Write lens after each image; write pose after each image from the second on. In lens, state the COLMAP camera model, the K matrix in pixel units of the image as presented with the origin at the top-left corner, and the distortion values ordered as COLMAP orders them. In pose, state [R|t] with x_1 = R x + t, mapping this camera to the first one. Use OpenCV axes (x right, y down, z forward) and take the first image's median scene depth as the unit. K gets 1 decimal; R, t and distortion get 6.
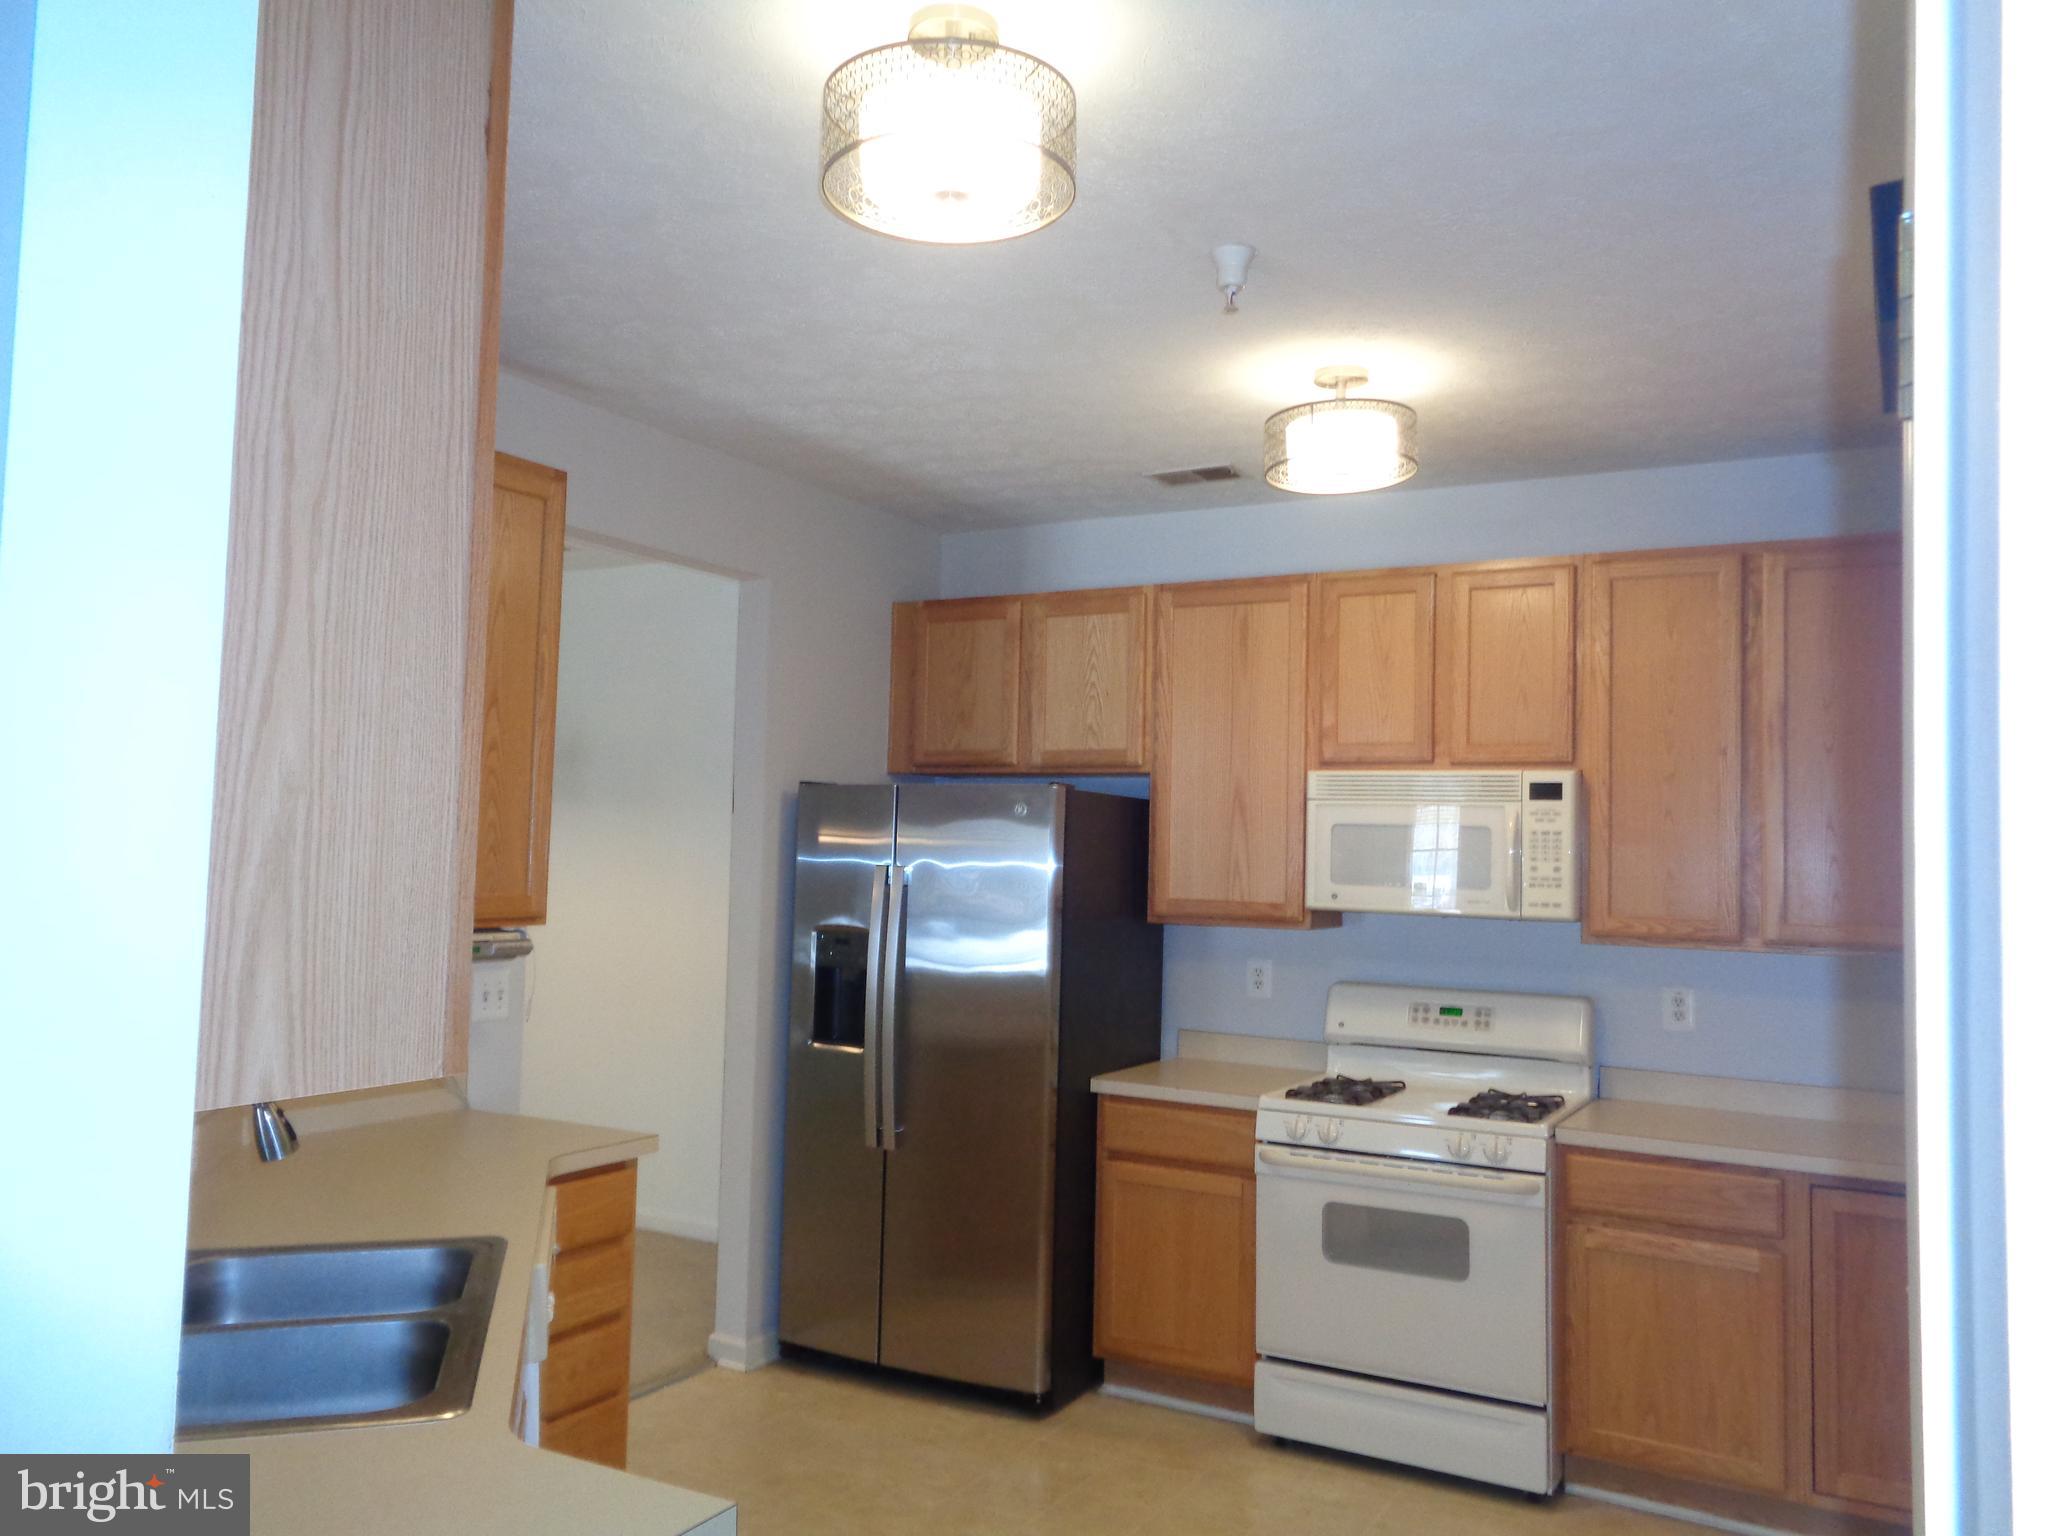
lens RADIAL K [[1547.9, 0, 1051.0], [0, 1547.9, 763.1], [0, 0, 1]] dist [0.006319, 0.001824]
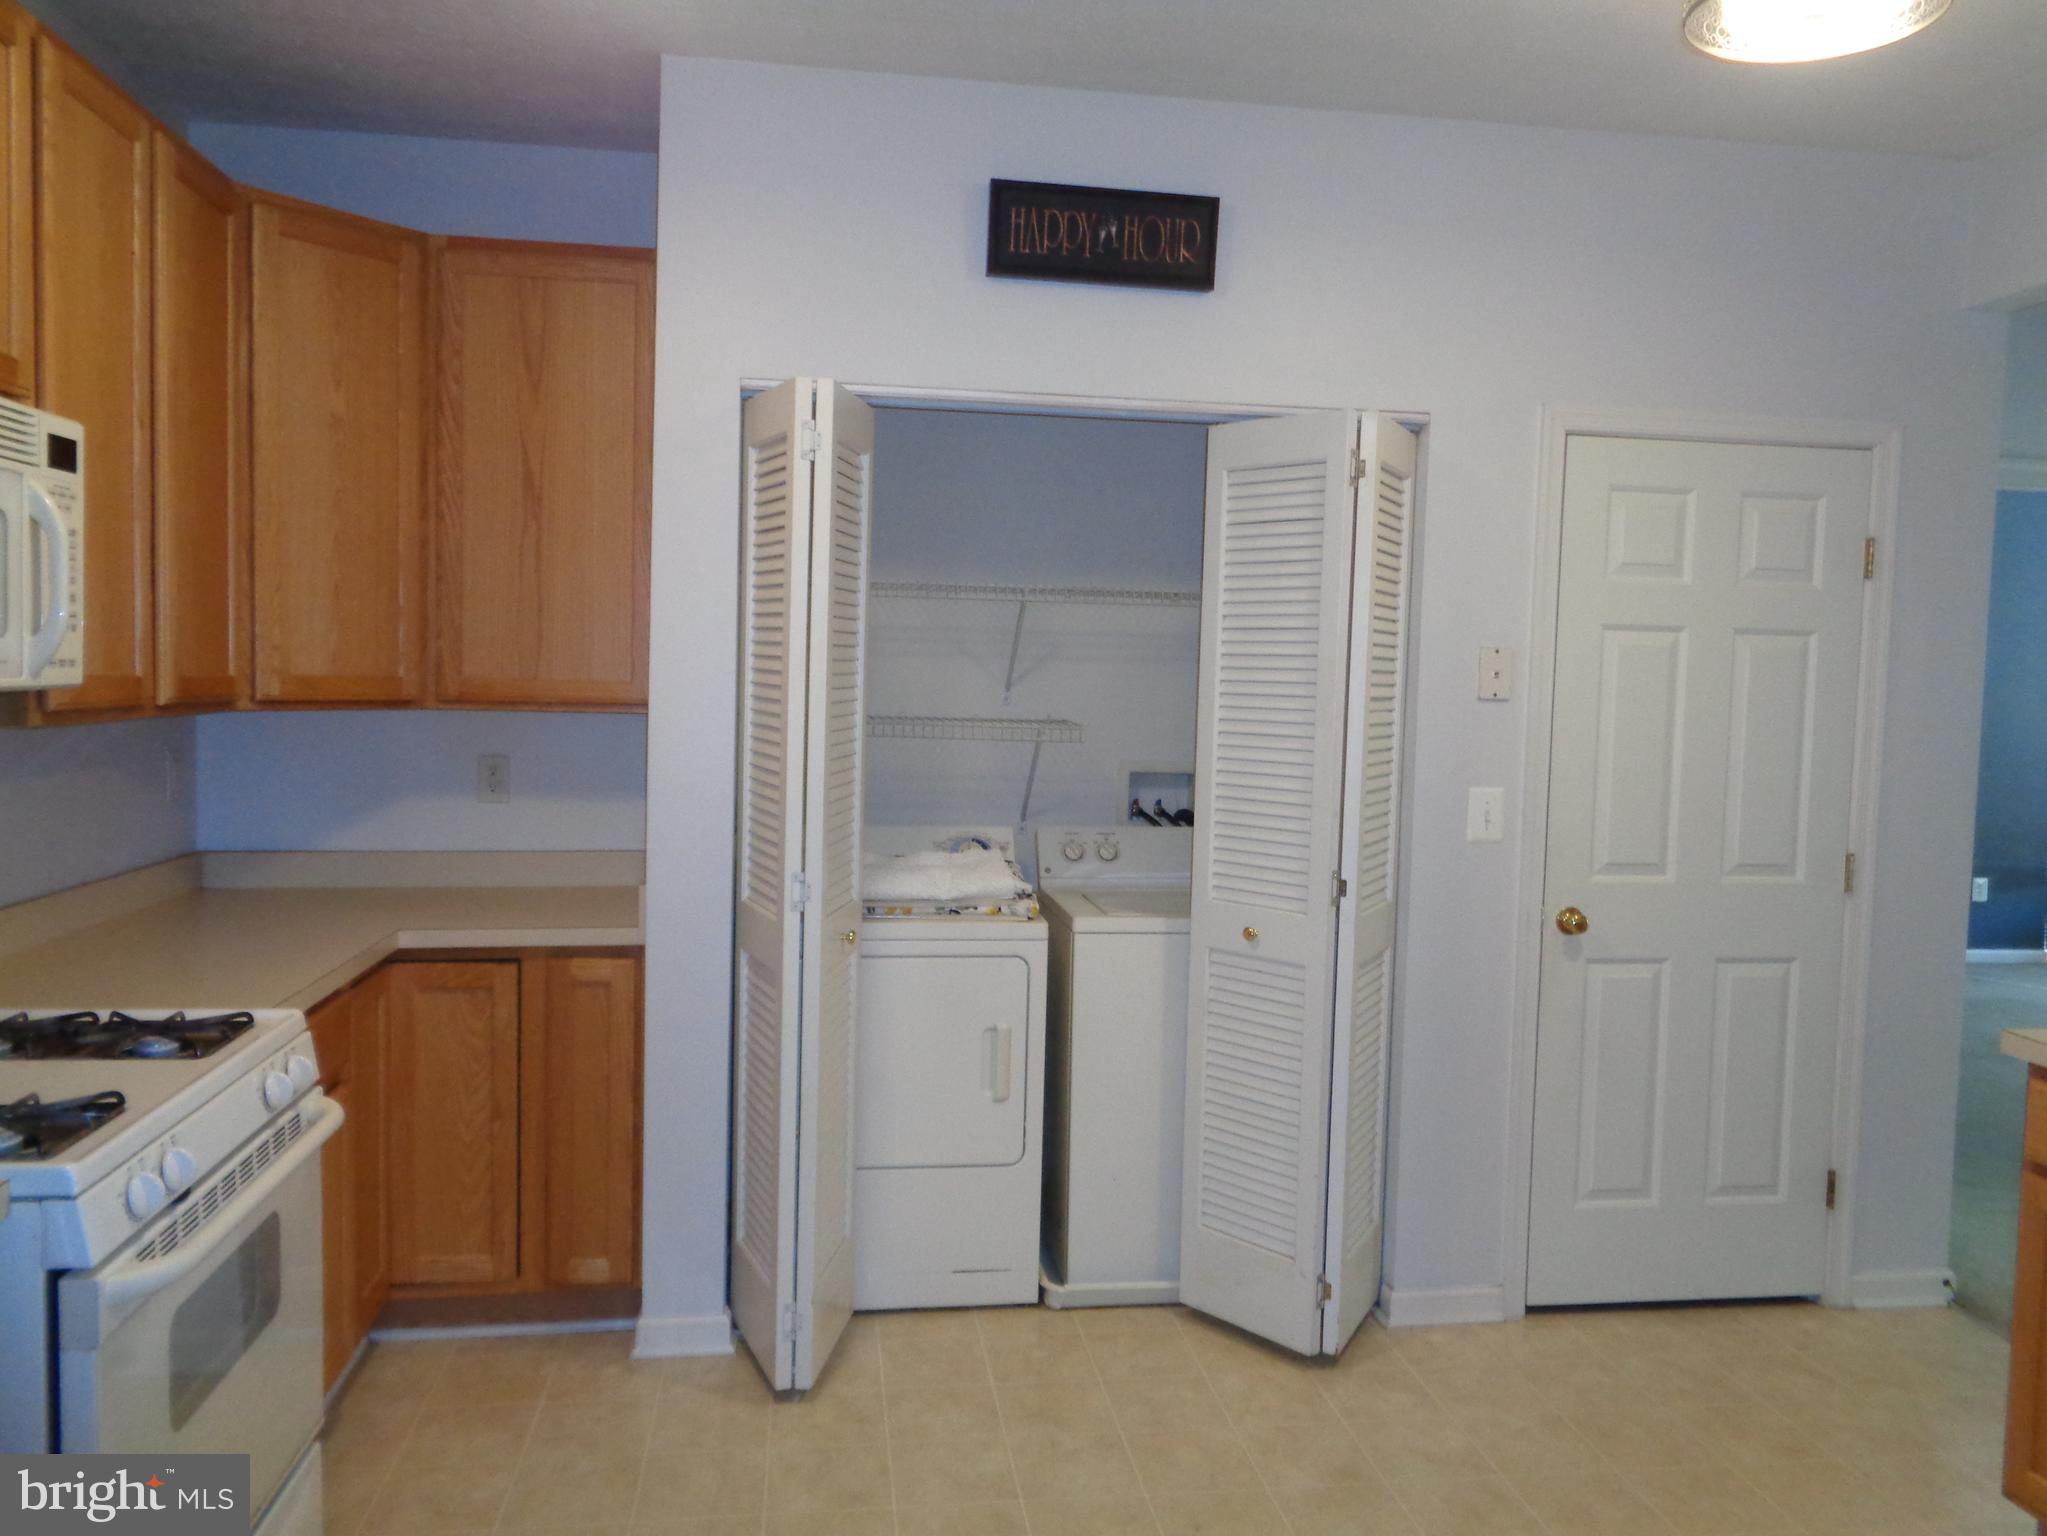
lens RADIAL K [[1547.9, 0, 1029.1], [0, 1547.9, 768.3], [0, 0, 1]] dist [0.006319, 0.001824]
pose [[-0.602851, -0.090639, 0.792689, -0.311573], [-0.089944, 0.994913, 0.045358, 0.069849], [-0.792768, -0.043954, -0.607937, 1.015079]]
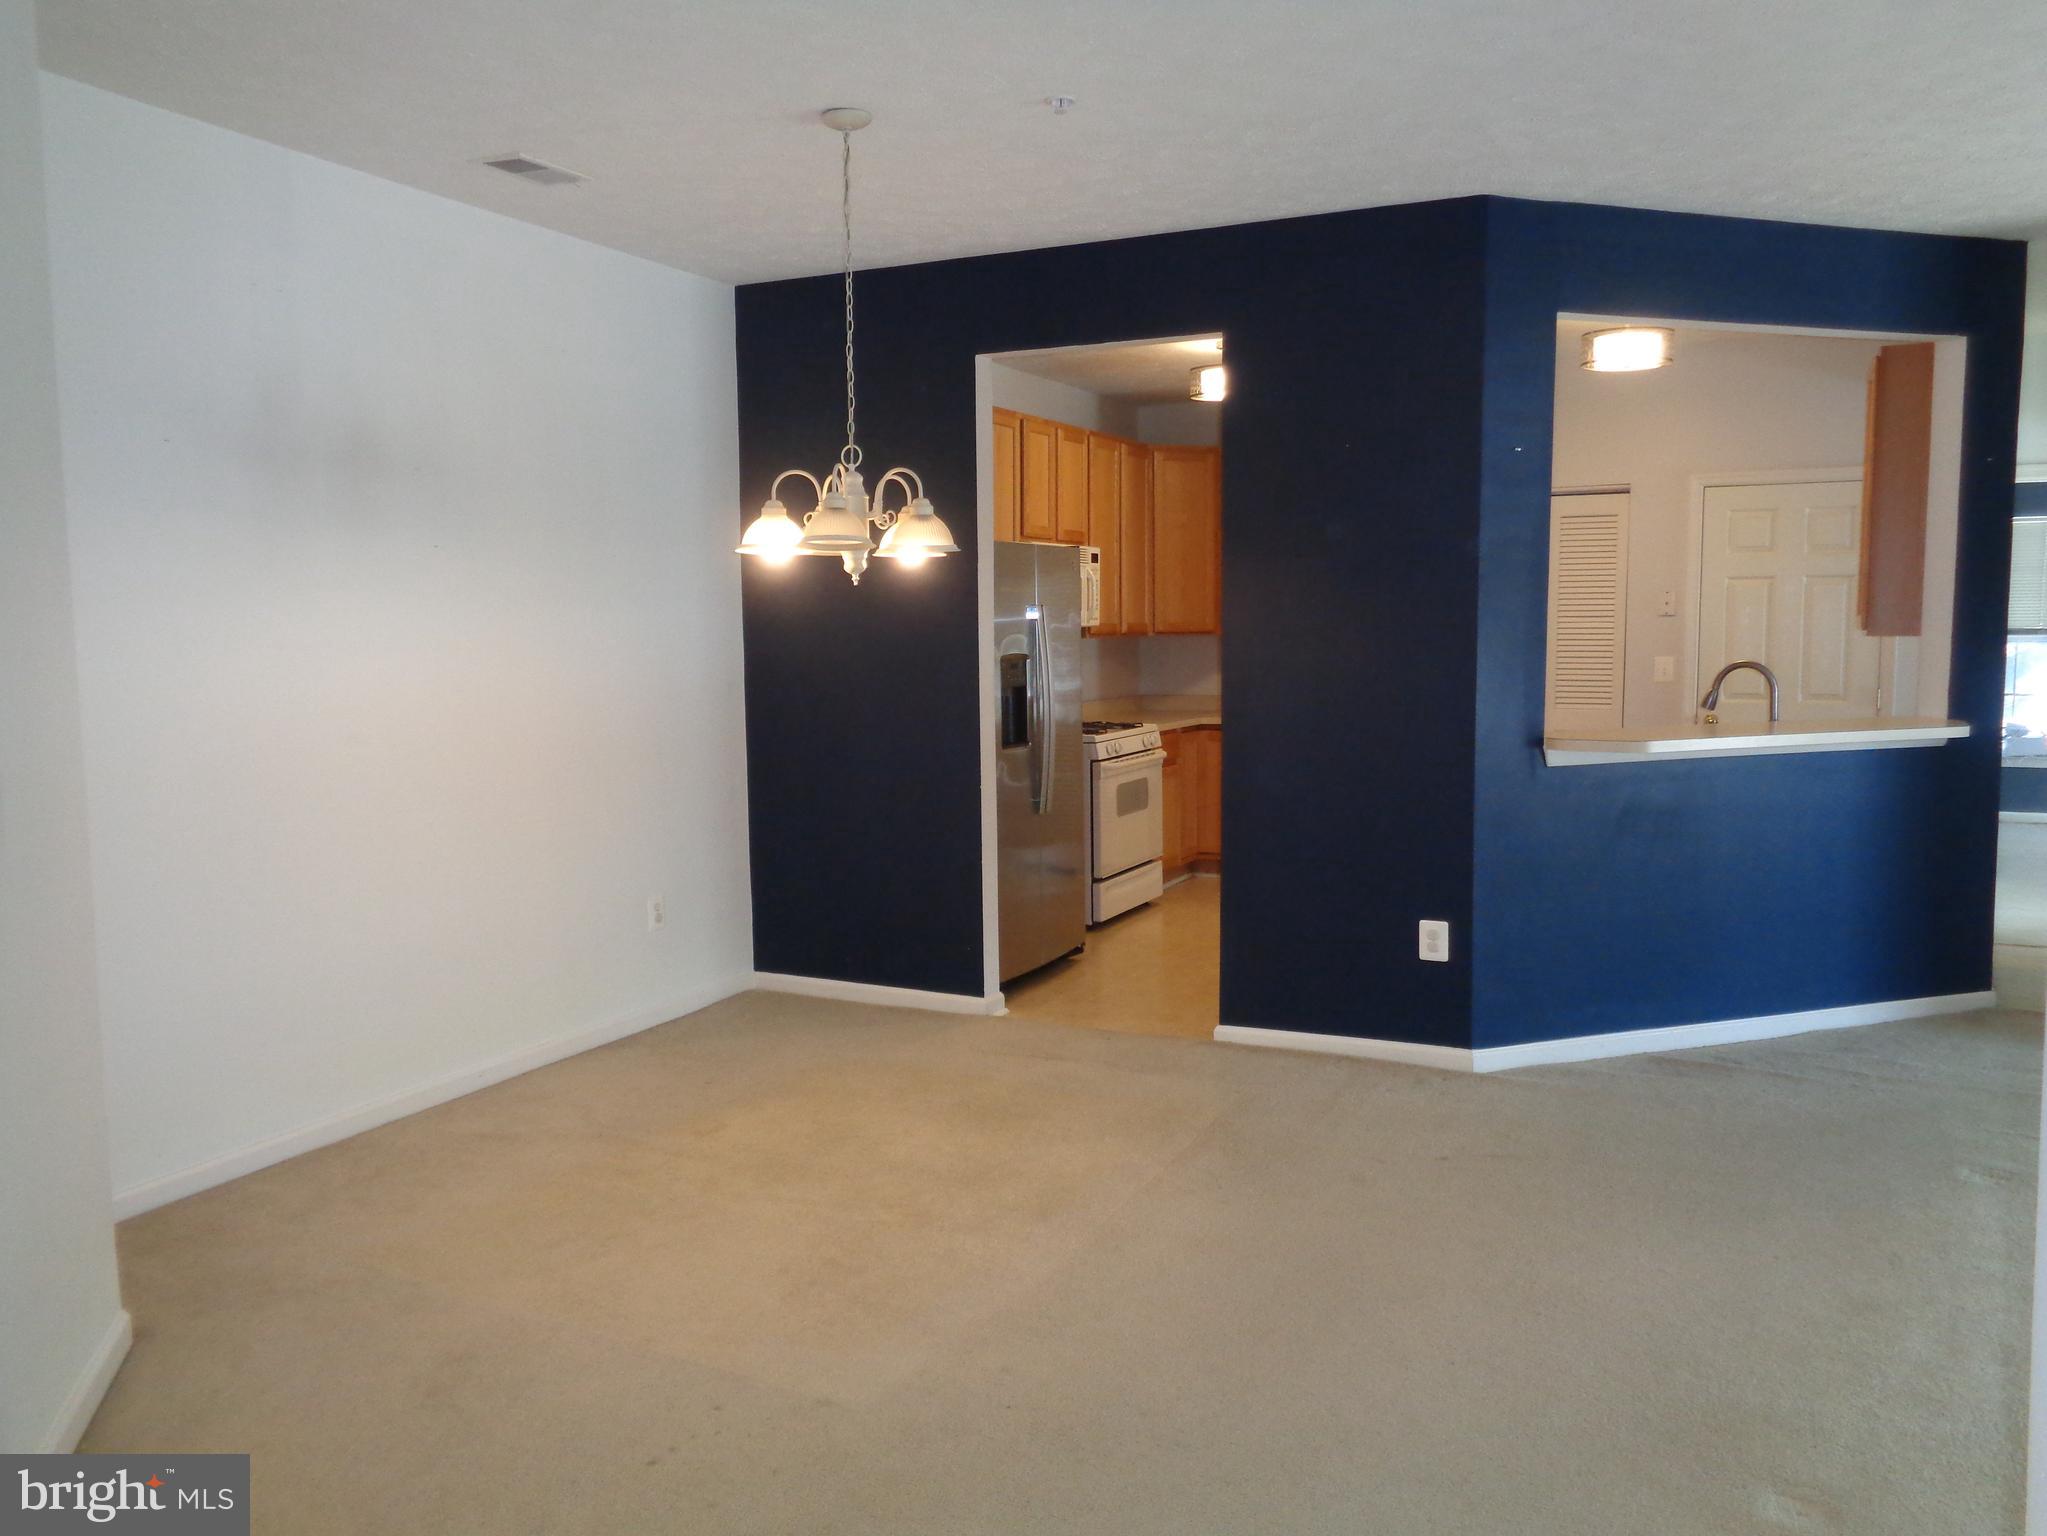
lens RADIAL K [[1547.9, 0, 1028.1], [0, 1547.9, 762.8], [0, 0, 1]] dist [0.006319, 0.001824]
pose [[-0.049036, -0.117457, 0.991867, -1.495765], [-0.051518, 0.992037, 0.114930, 0.050752], [-0.997467, -0.045464, -0.054697, 1.124595]]
